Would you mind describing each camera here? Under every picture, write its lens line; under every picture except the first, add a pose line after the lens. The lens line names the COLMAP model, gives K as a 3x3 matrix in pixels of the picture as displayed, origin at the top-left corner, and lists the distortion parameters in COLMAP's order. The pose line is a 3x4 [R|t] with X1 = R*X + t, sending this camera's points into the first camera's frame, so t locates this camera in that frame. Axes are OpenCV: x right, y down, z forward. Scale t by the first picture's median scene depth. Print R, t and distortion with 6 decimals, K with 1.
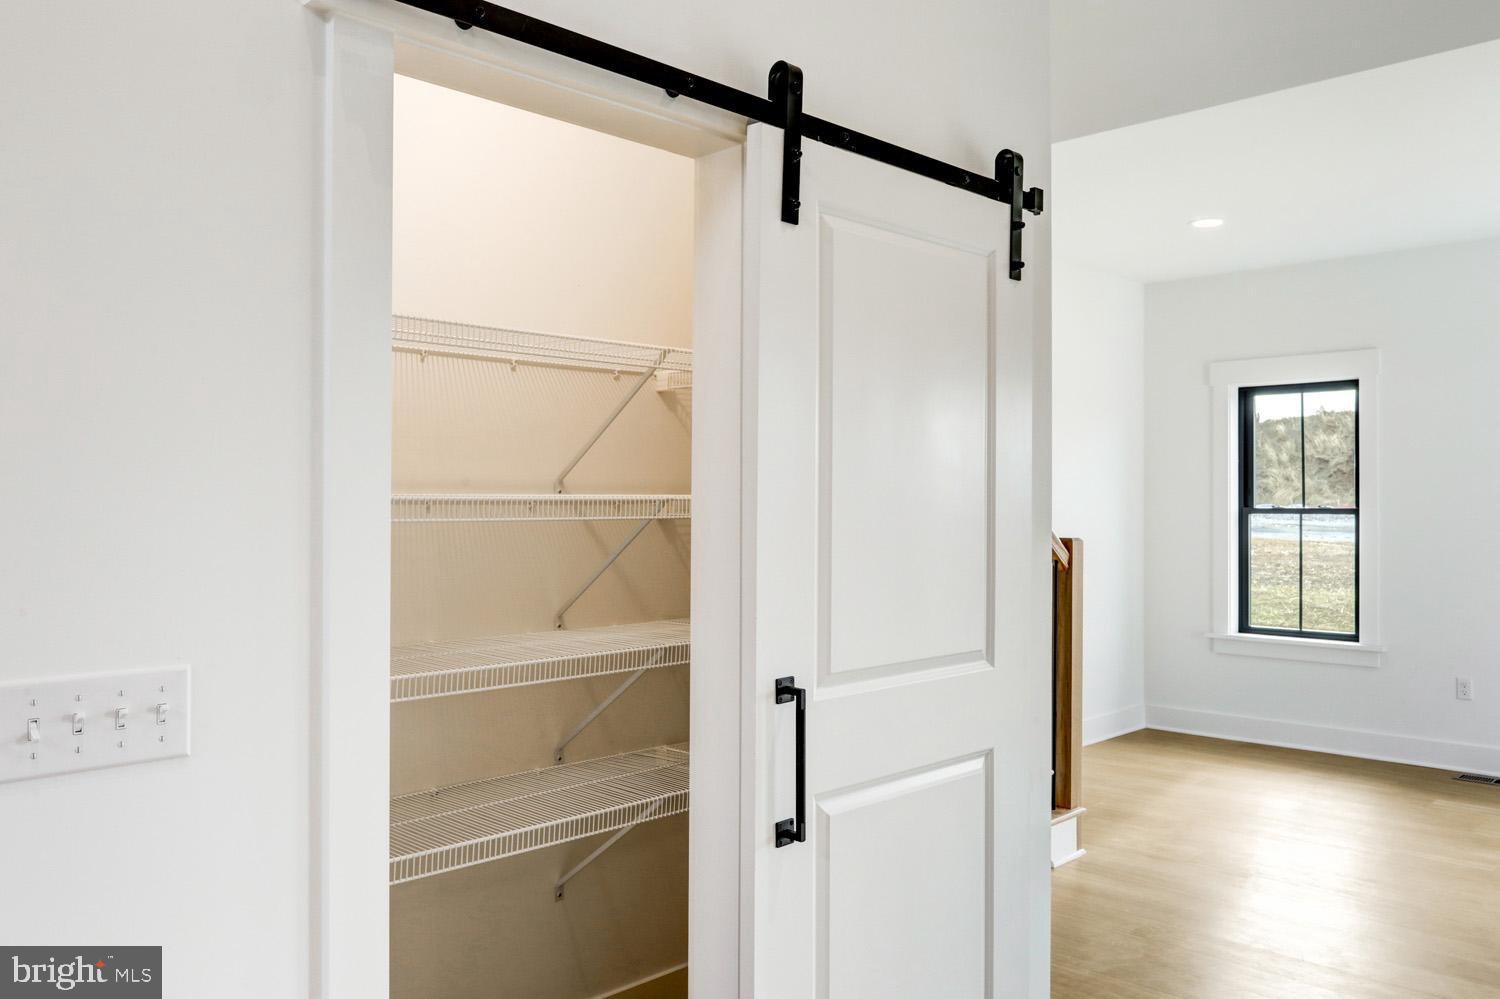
lens RADIAL K [[1183.8, 0, 748.9], [0, 1183.8, 495.8], [0, 0, 1]] dist [-0.003398, 0.000614]
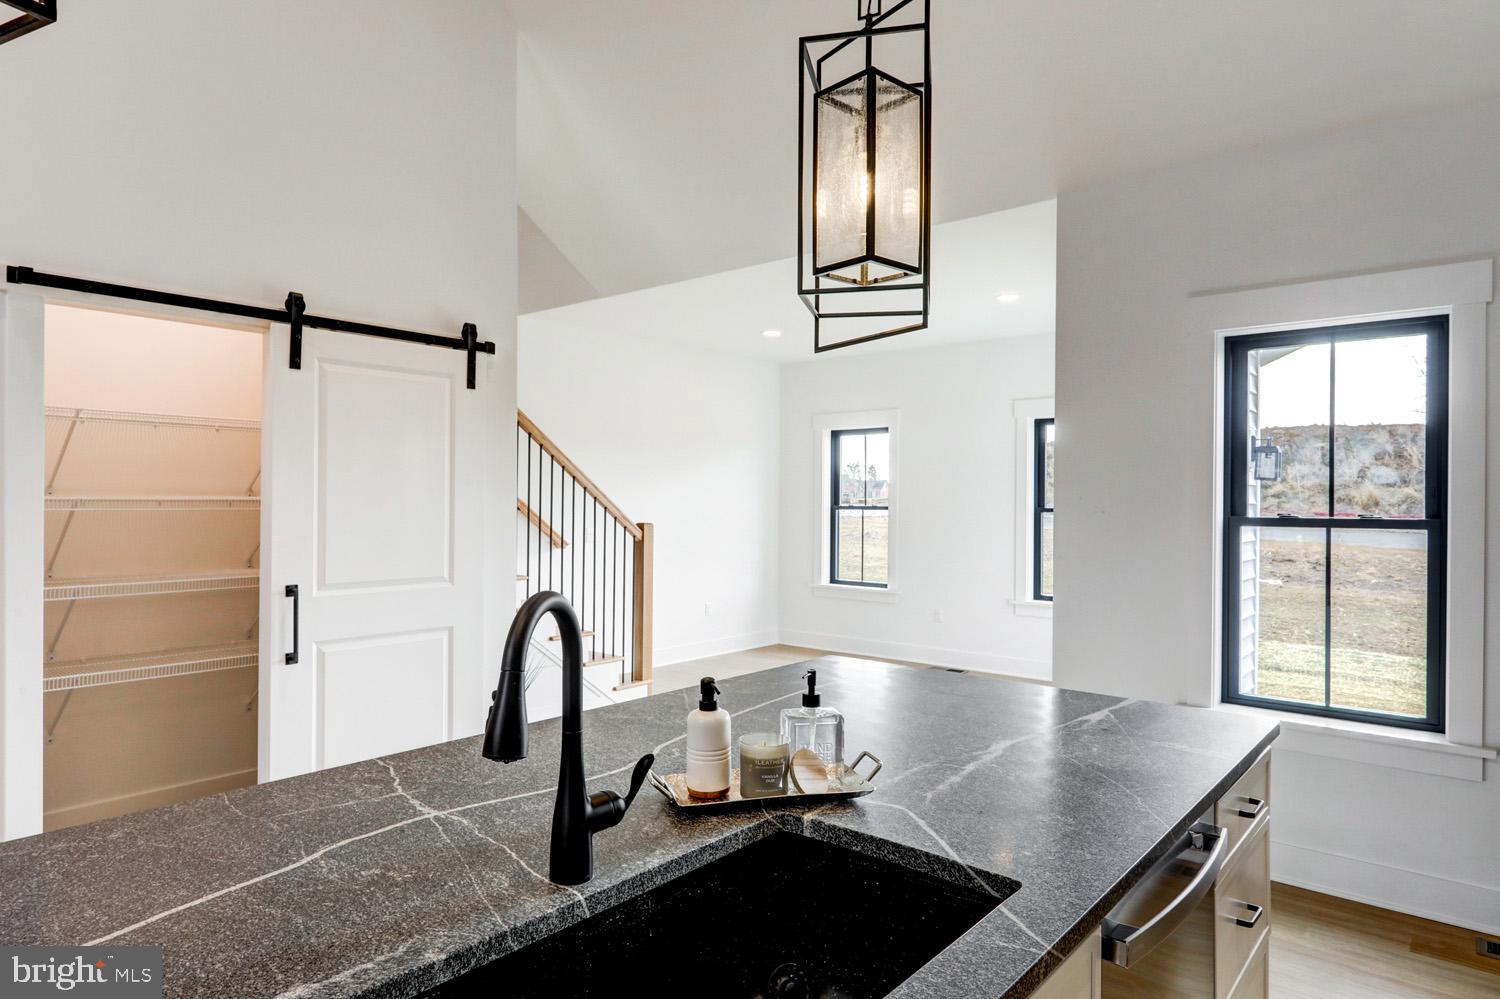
lens RADIAL K [[879.2, 0, 743.0], [0, 879.2, 499.3], [0, 0, 1]] dist [0.001923, 0.001432]
pose [[0.996451, 0.005276, 0.084005, 0.256677], [-0.005637, 0.999976, 0.004066, -0.003477], [-0.083981, -0.004525, 0.996457, -0.230873]]
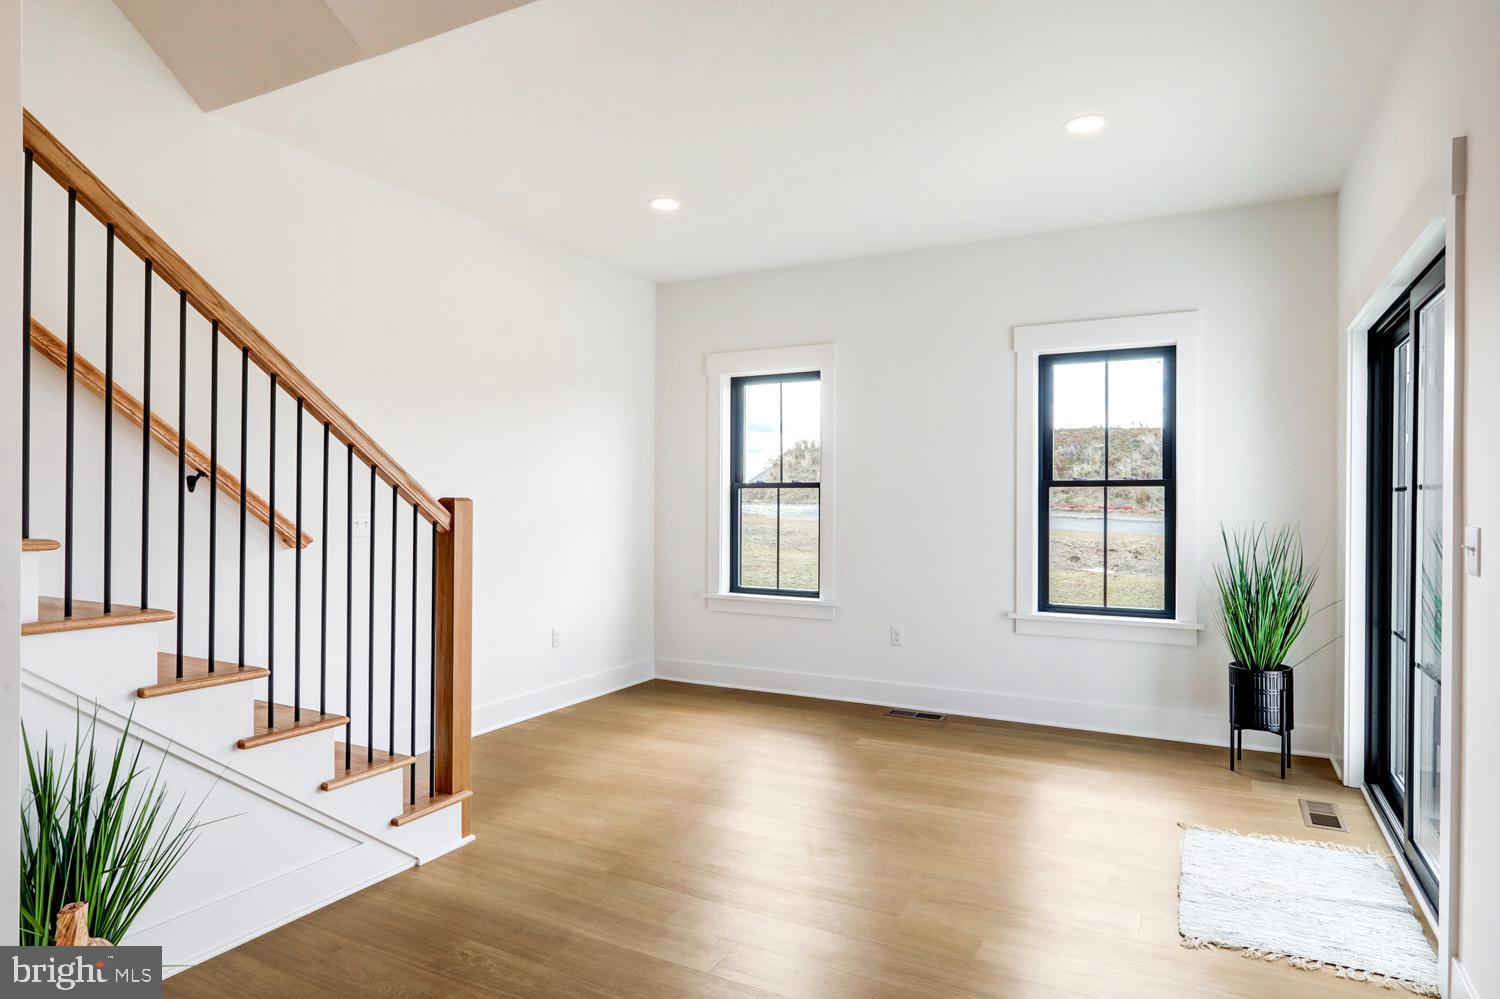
lens RADIAL K [[879.2, 0, 743.0], [0, 879.2, 499.3], [0, 0, 1]] dist [0.001923, 0.001432]
pose [[0.960289, 0.002232, 0.278997, 0.247638], [-0.004438, 0.999964, 0.007277, 0.025849], [-0.278971, -0.008226, 0.960264, 0.239031]]
